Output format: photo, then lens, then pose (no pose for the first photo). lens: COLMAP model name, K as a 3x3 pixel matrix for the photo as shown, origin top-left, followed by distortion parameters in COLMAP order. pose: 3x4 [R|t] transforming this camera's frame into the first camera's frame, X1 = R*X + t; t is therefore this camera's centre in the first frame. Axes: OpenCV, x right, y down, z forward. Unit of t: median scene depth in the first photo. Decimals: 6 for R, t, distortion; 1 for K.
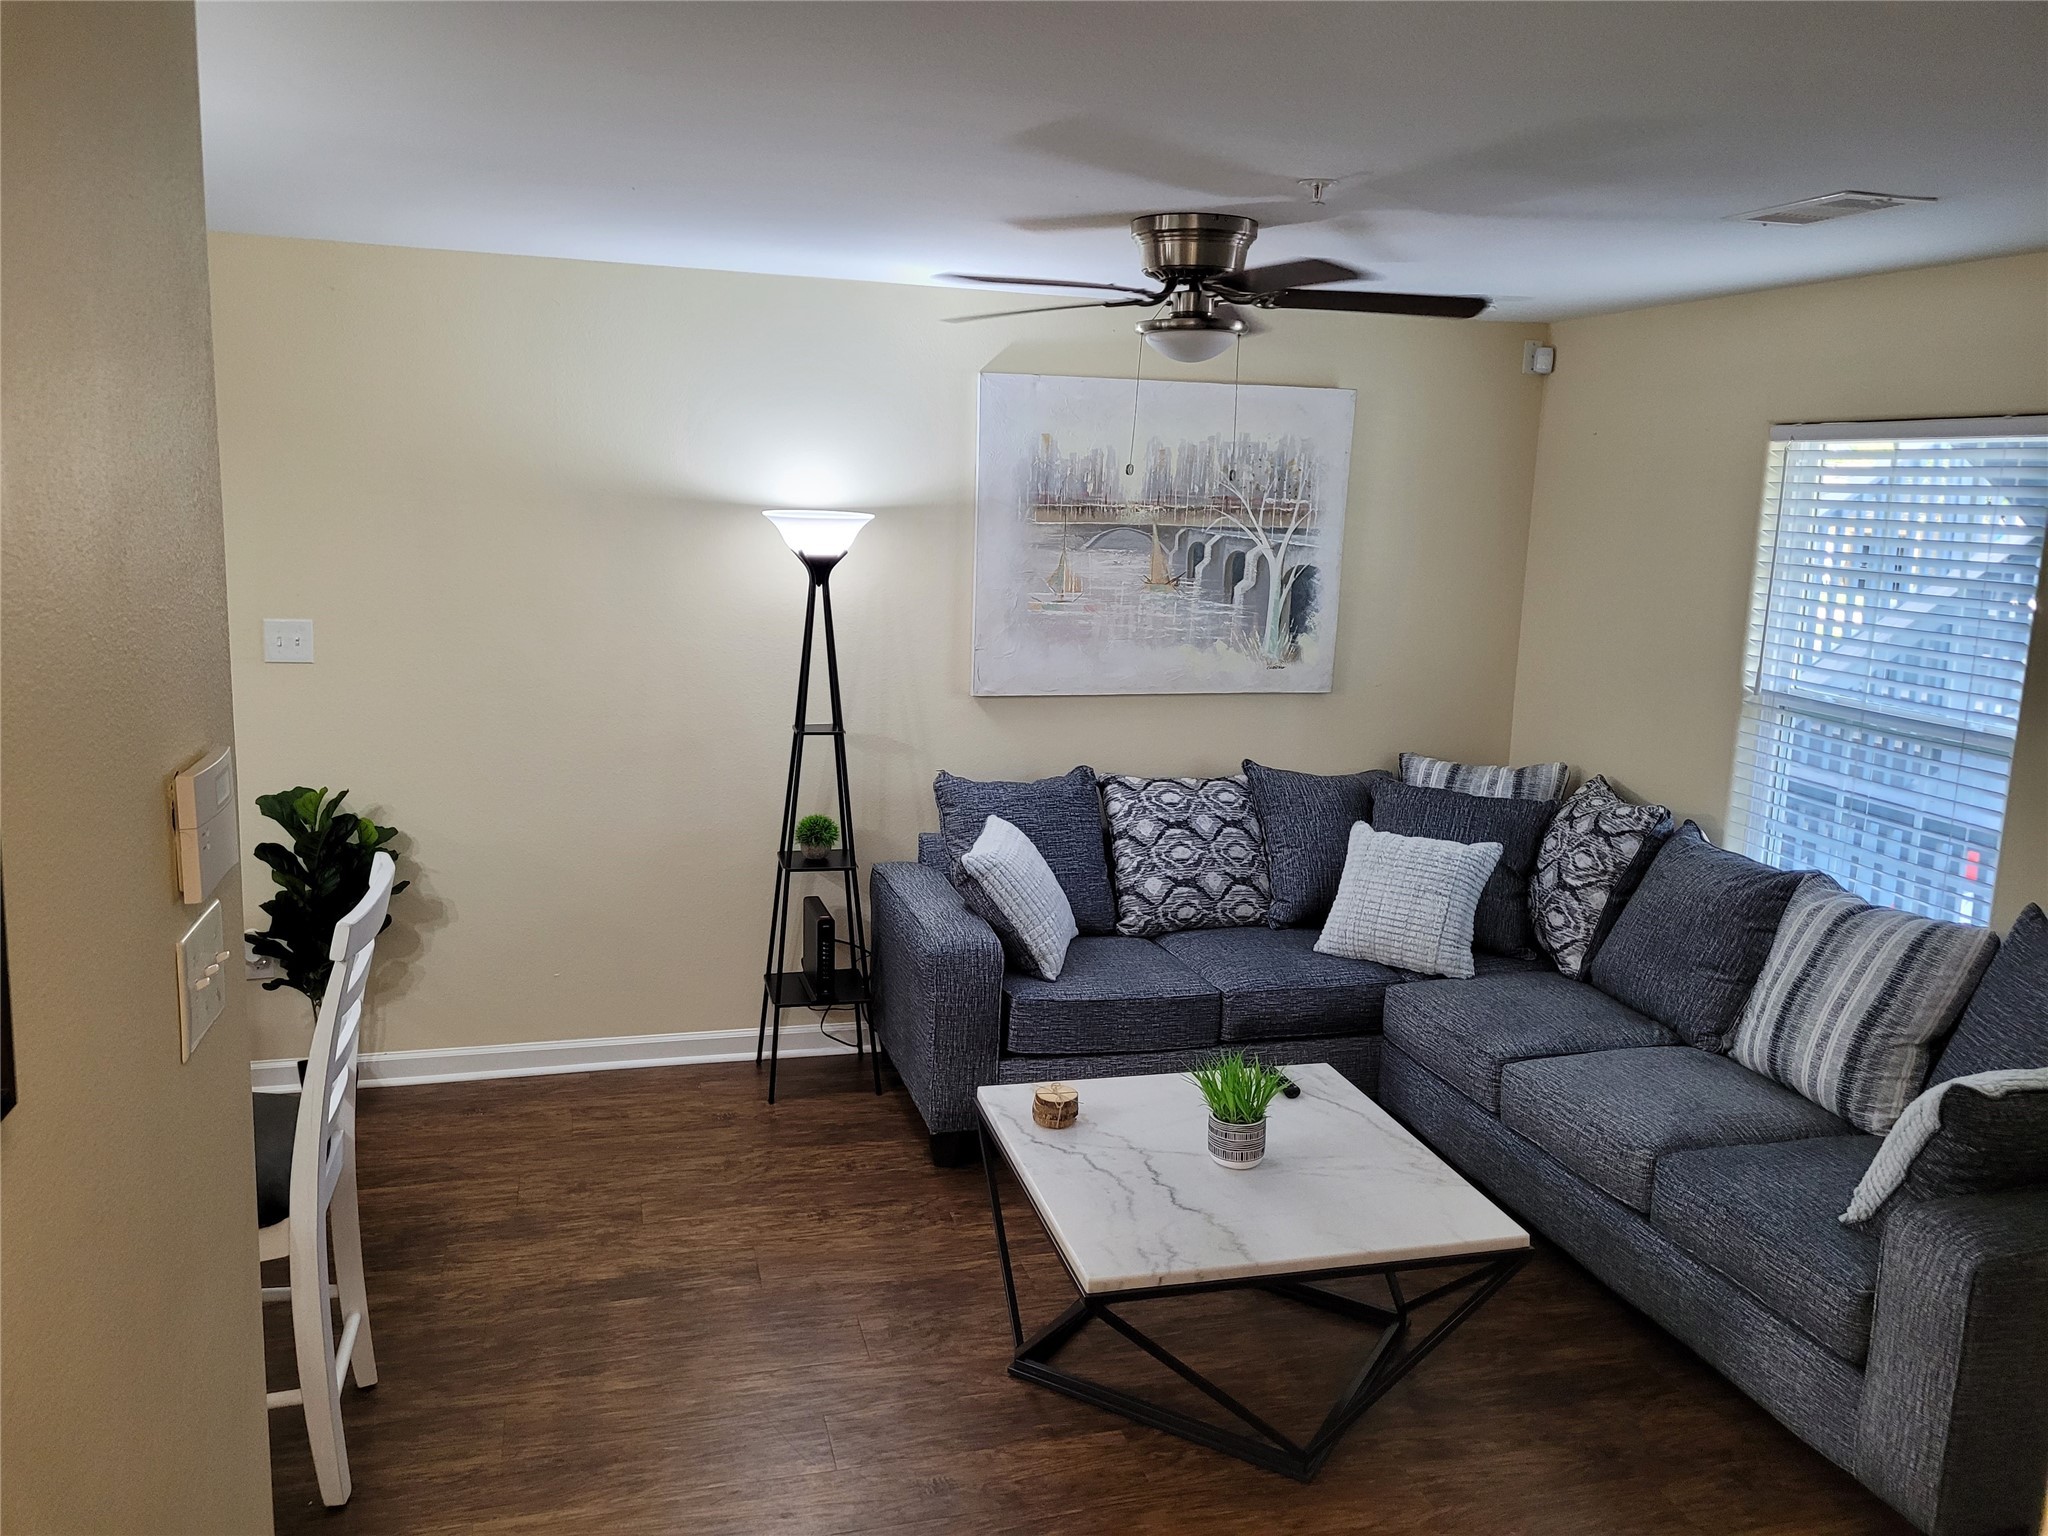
lens RADIAL K [[1566.5, 0, 1029.9], [0, 1566.5, 739.4], [0, 0, 1]] dist [0.008015, 0.000482]
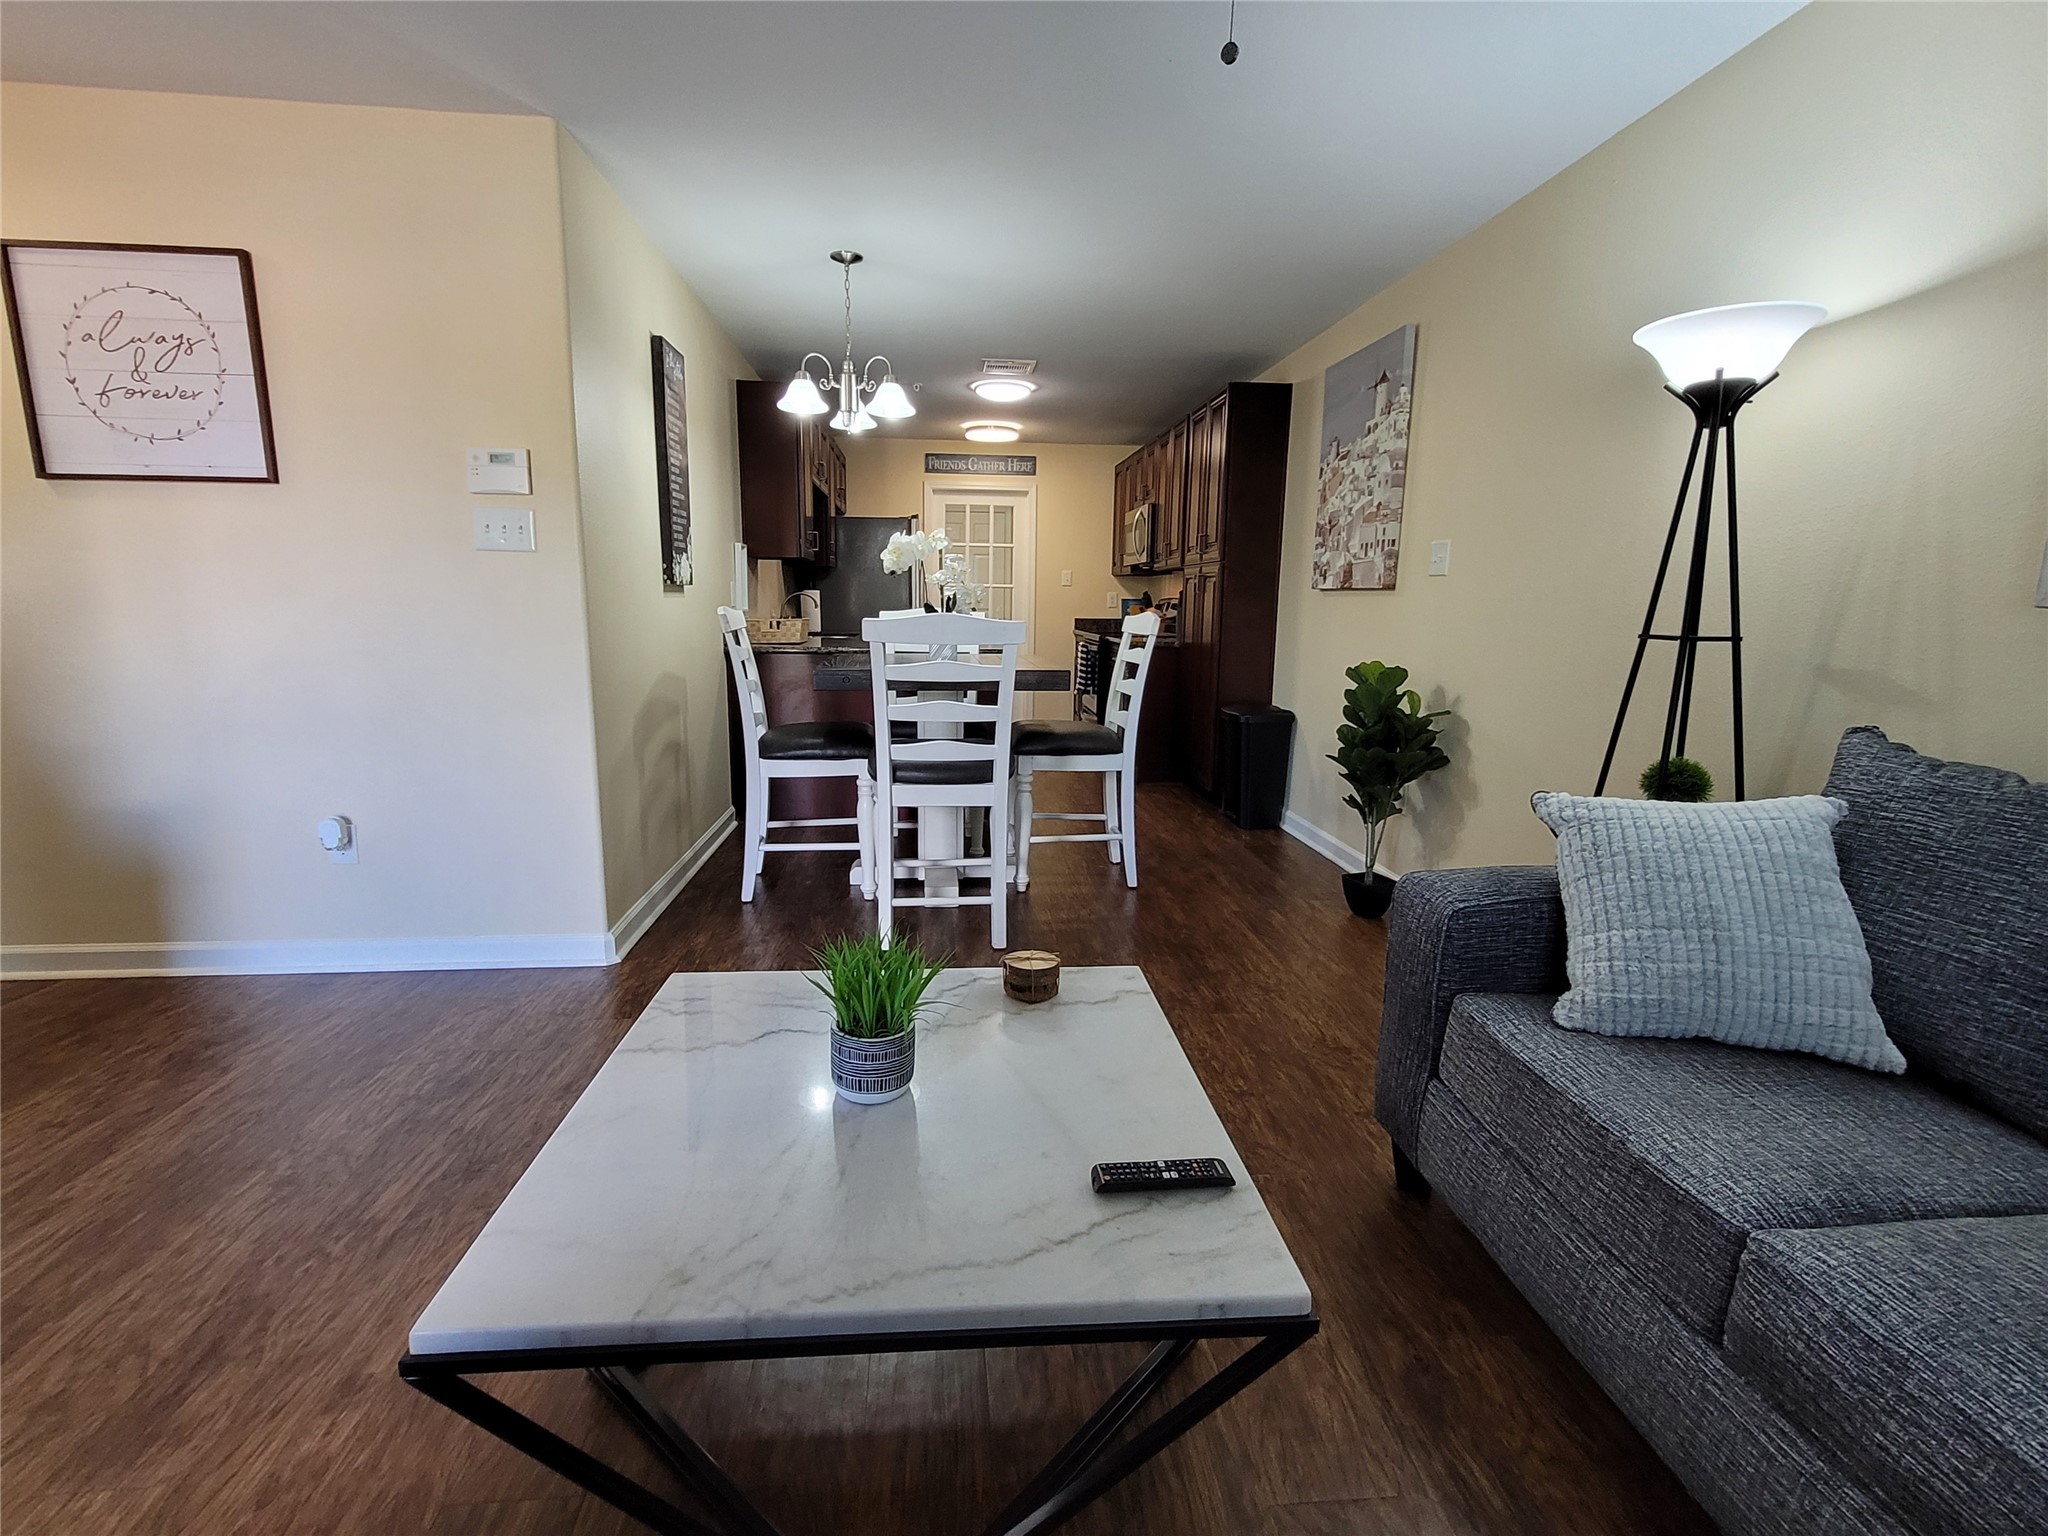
lens RADIAL K [[944.8, 0, 1021.5], [0, 944.8, 772.6], [0, 0, 1]] dist [0.002369, -0.000817]
pose [[-0.178073, 0.138831, -0.974174, 0.332808], [-0.187954, 0.966972, 0.172161, 0.034052], [0.965900, 0.213757, -0.146098, 0.725829]]
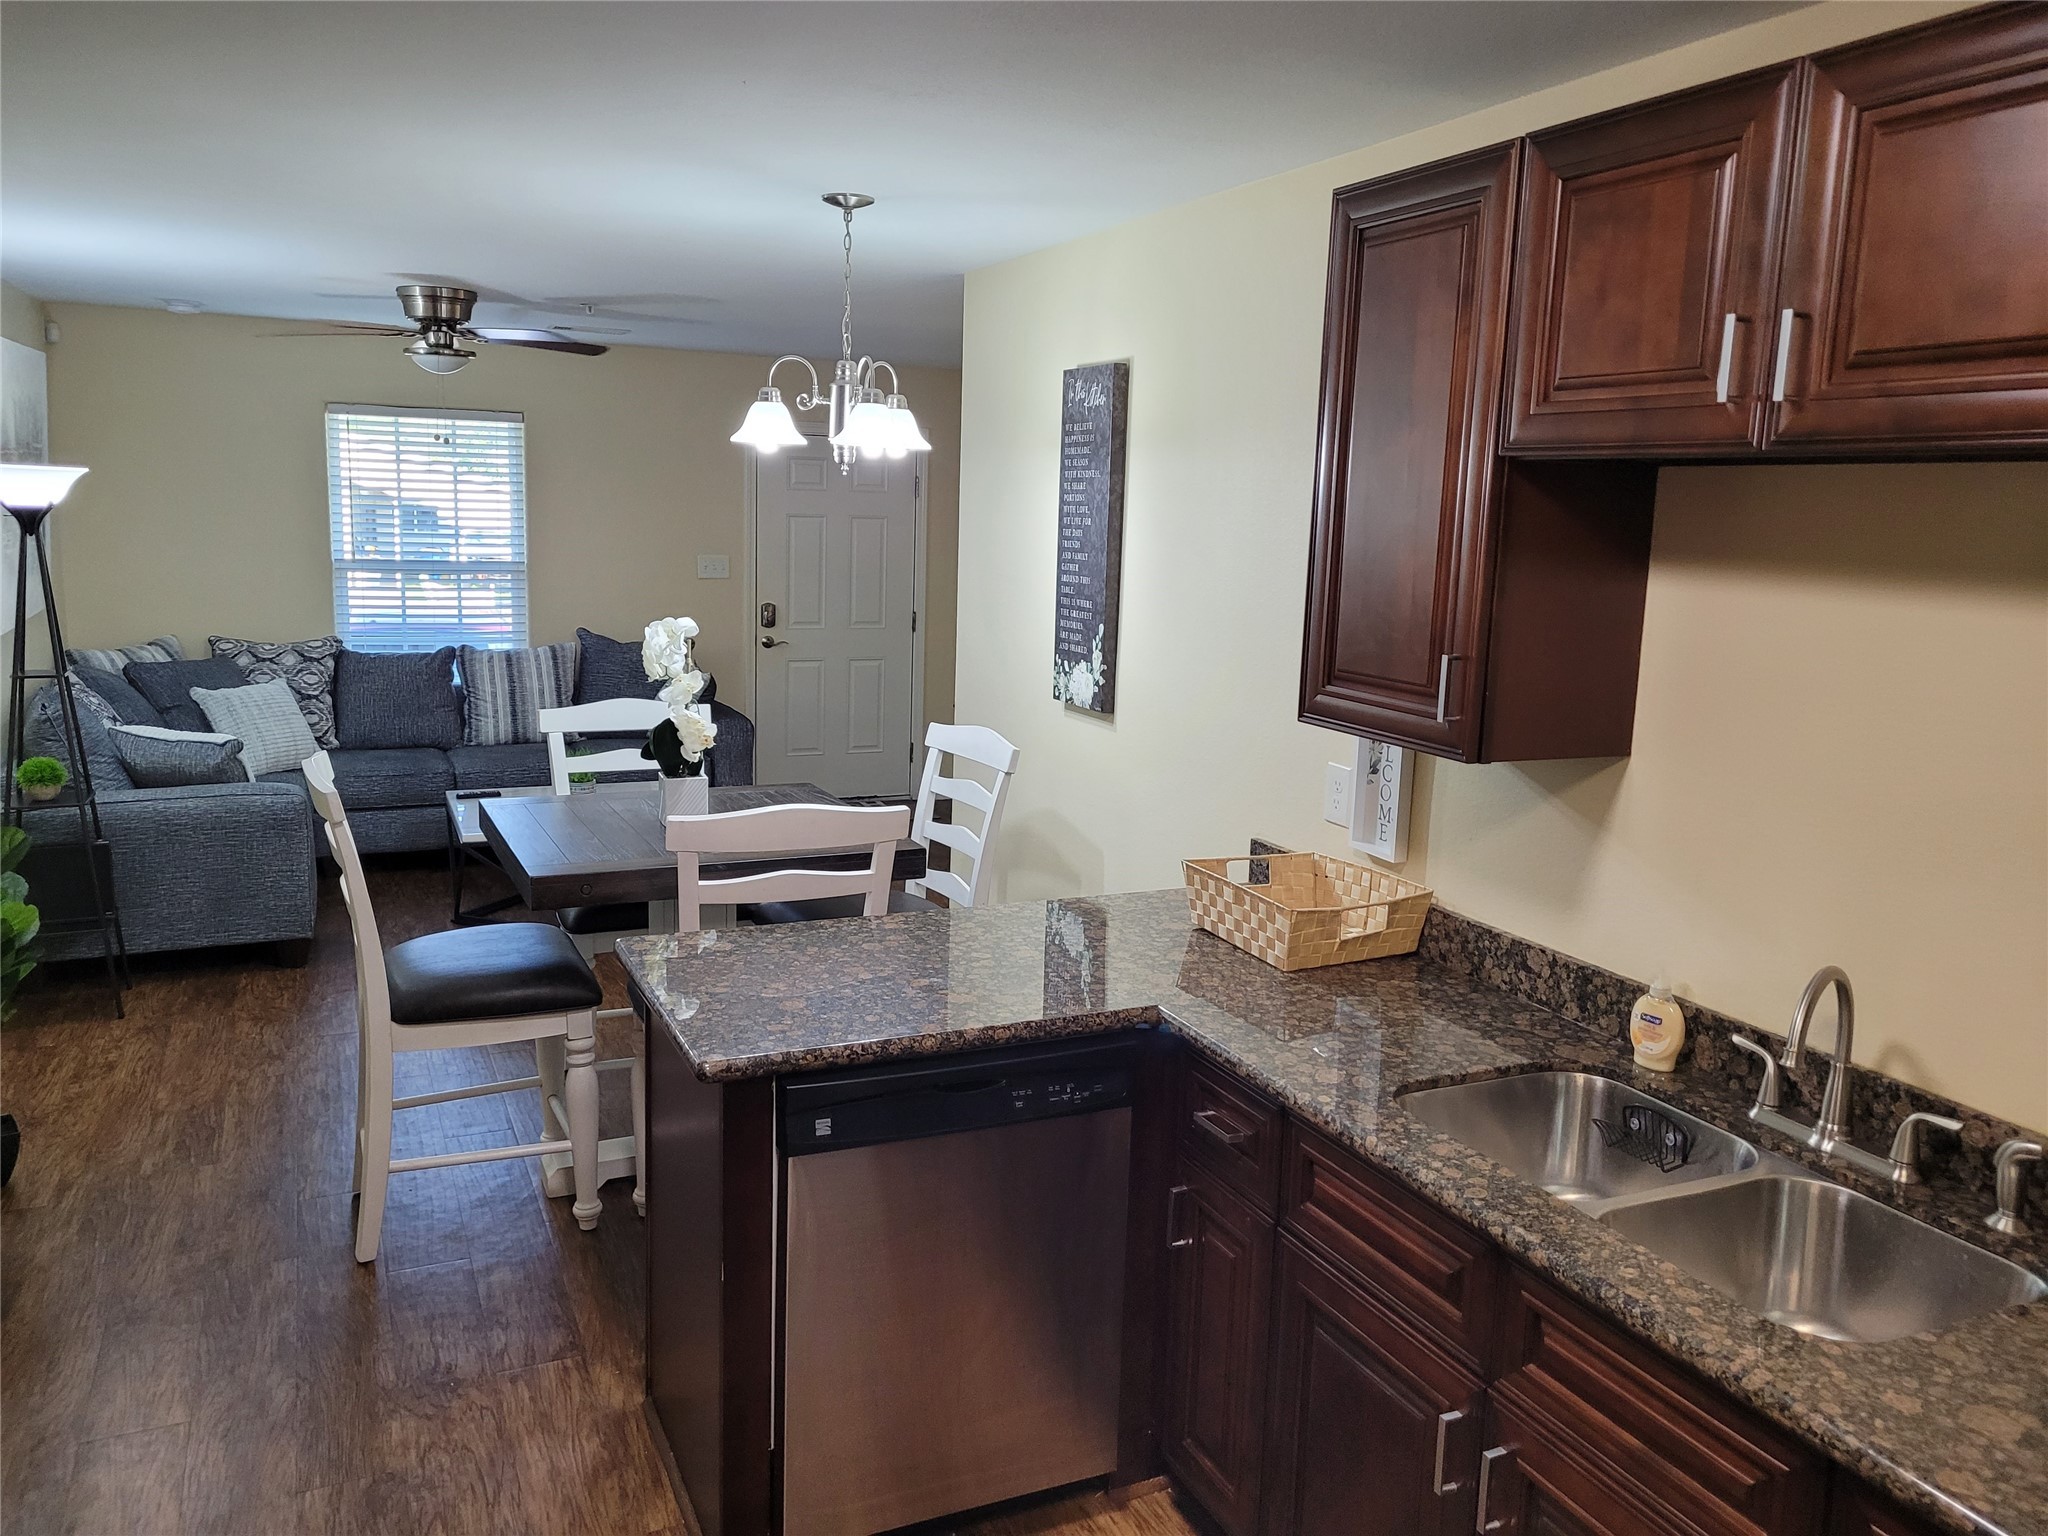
lens RADIAL K [[1528.2, 0, 1027.0], [0, 1528.2, 761.2], [0, 0, 1]] dist [0.041017, -0.032839]
pose [[-0.159447, -0.205685, 0.965542, -1.170907], [0.130388, 0.965098, 0.227122, -0.092530], [-0.978558, 0.162109, -0.127063, 0.461203]]
